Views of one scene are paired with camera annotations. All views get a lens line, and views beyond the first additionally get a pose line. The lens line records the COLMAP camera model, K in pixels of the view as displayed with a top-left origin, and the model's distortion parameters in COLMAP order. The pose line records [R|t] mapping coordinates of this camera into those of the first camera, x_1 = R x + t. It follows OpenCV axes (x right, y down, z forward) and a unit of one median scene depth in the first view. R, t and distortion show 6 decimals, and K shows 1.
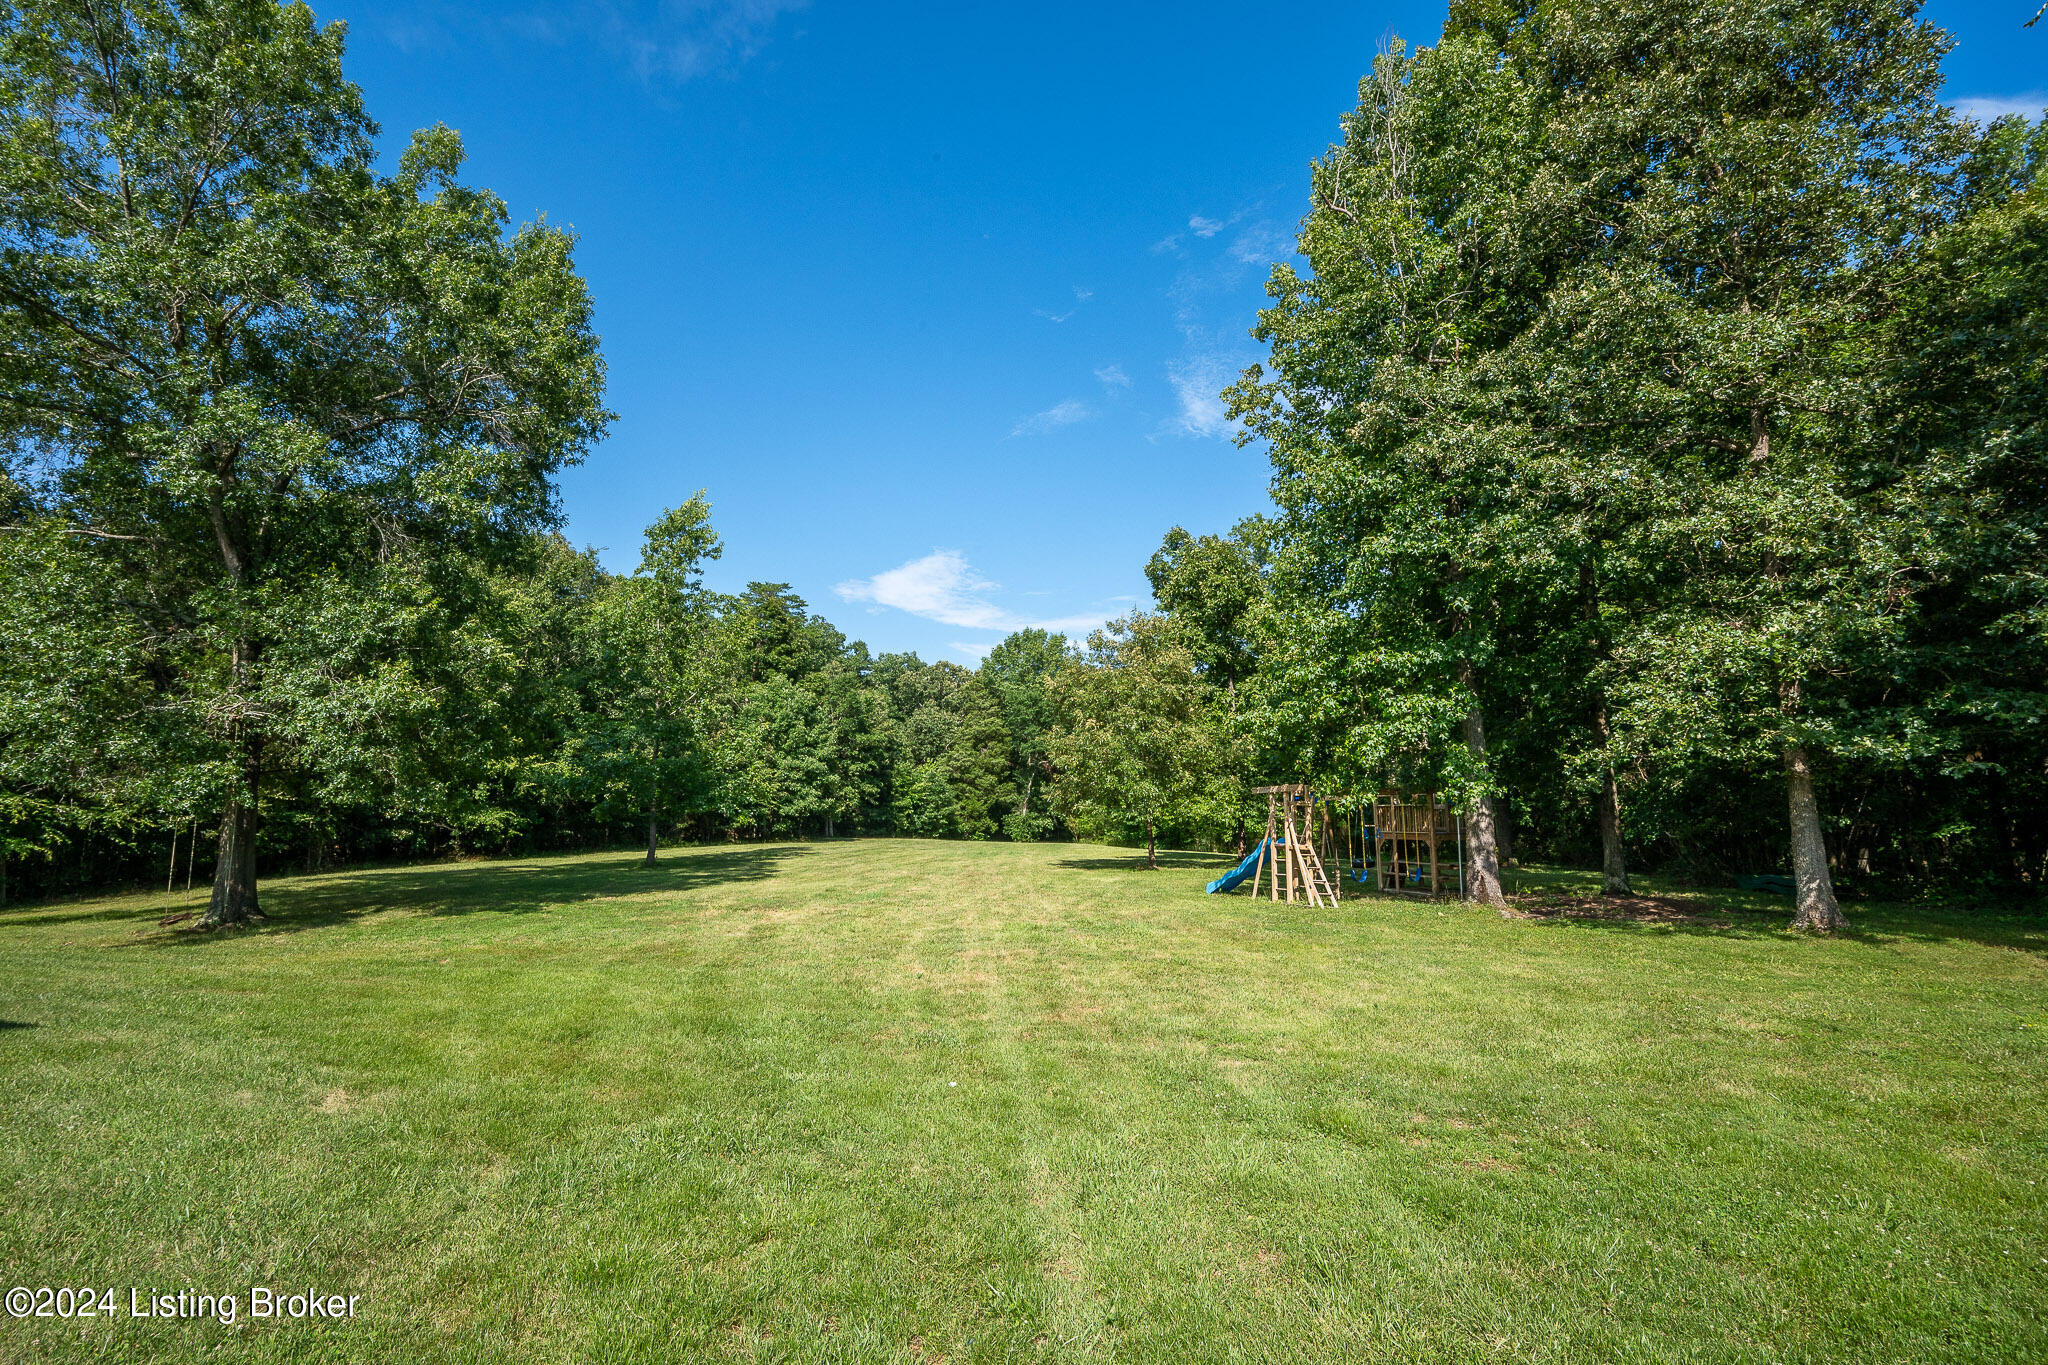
lens RADIAL K [[934.2, 0, 1024.0], [0, 934.2, 682.5], [0, 0, 1]] dist [0.000040, -0.000010]
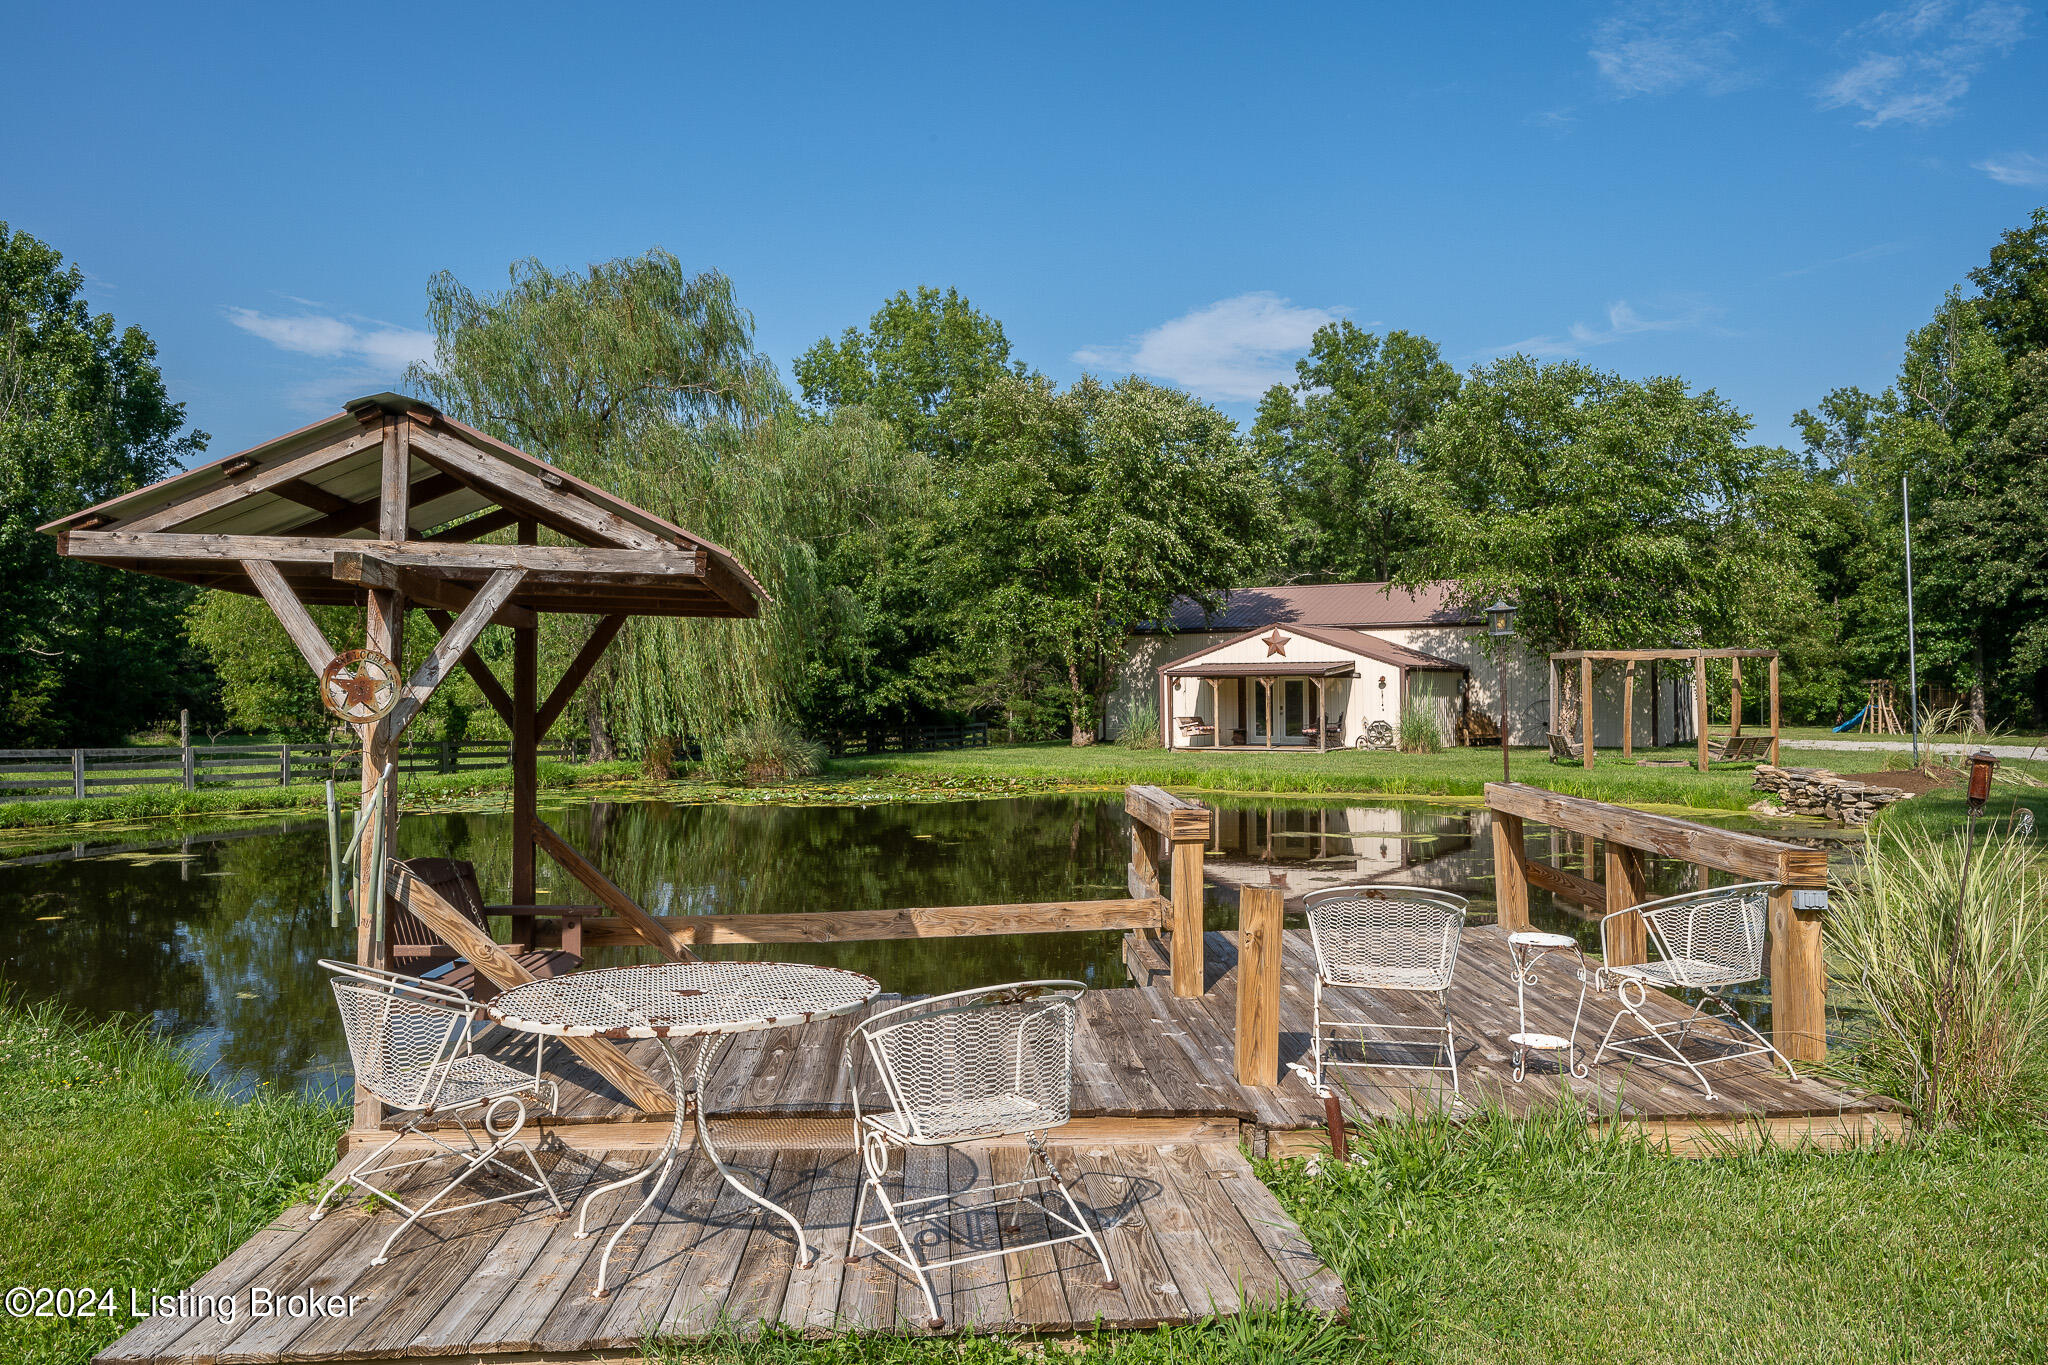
lens RADIAL K [[1522.1, 0, 1024.0], [0, 1522.1, 682.5], [0, 0, 1]] dist [0.003806, -0.000446]
pose [[0.972224, 0.002642, -0.234037, -0.833019], [0.027425, 0.991762, 0.125121, -0.384886], [0.232440, -0.128064, 0.964143, -2.905393]]
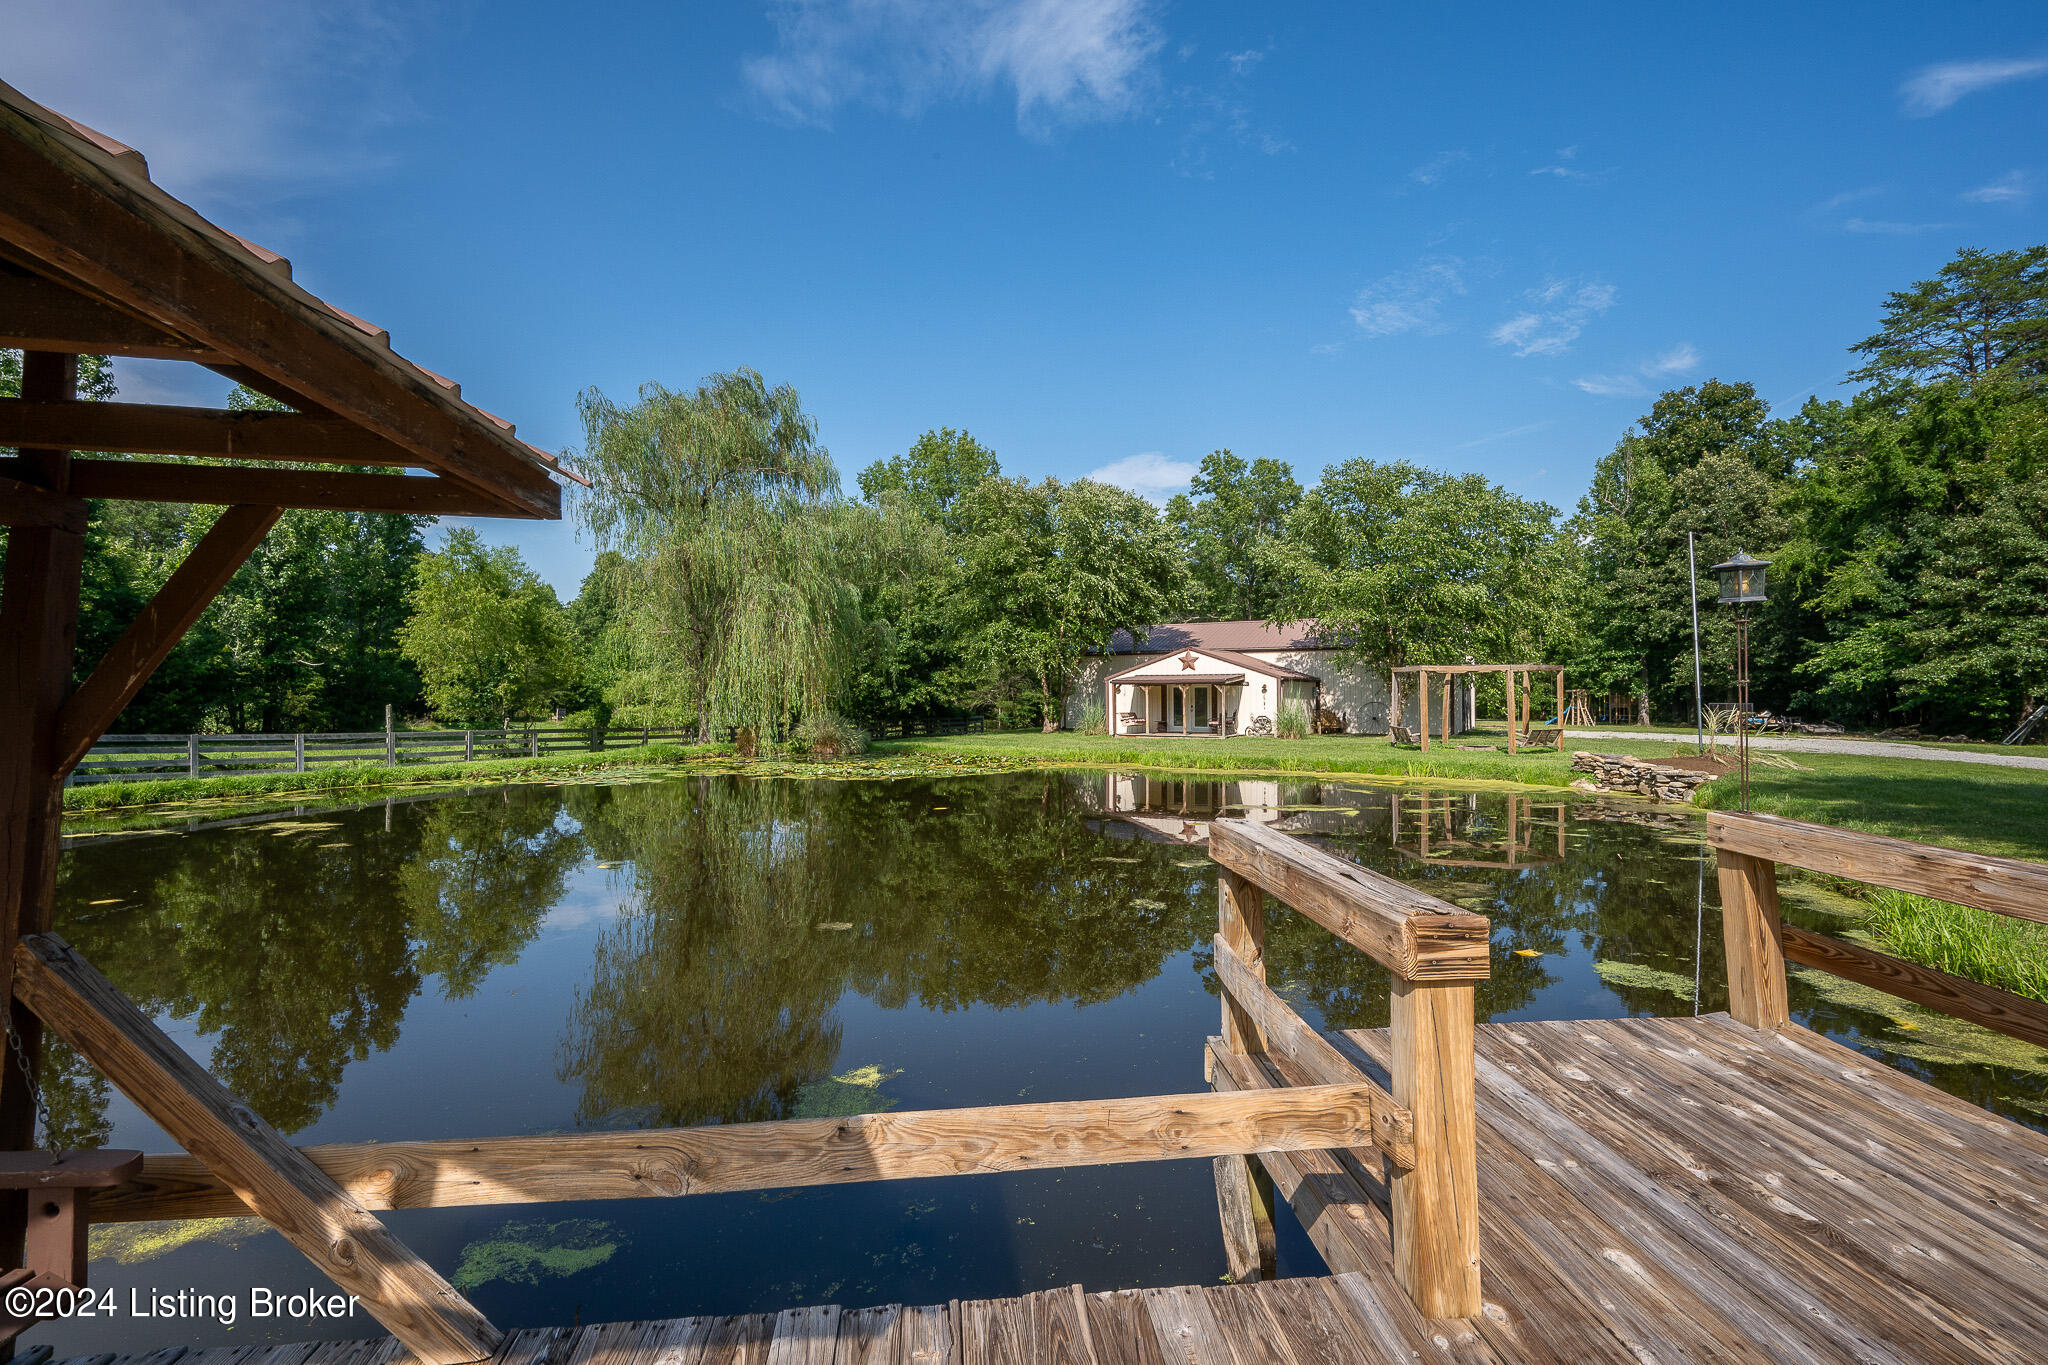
lens RADIAL K [[949.0, 0, 1024.0], [0, 949.0, 682.5], [0, 0, 1]] dist [-0.001360, -0.000073]
pose [[0.976704, 0.005002, -0.214533, -0.909575], [0.020708, 0.992866, 0.117426, -0.345362], [0.213589, -0.119133, 0.969632, -2.641498]]
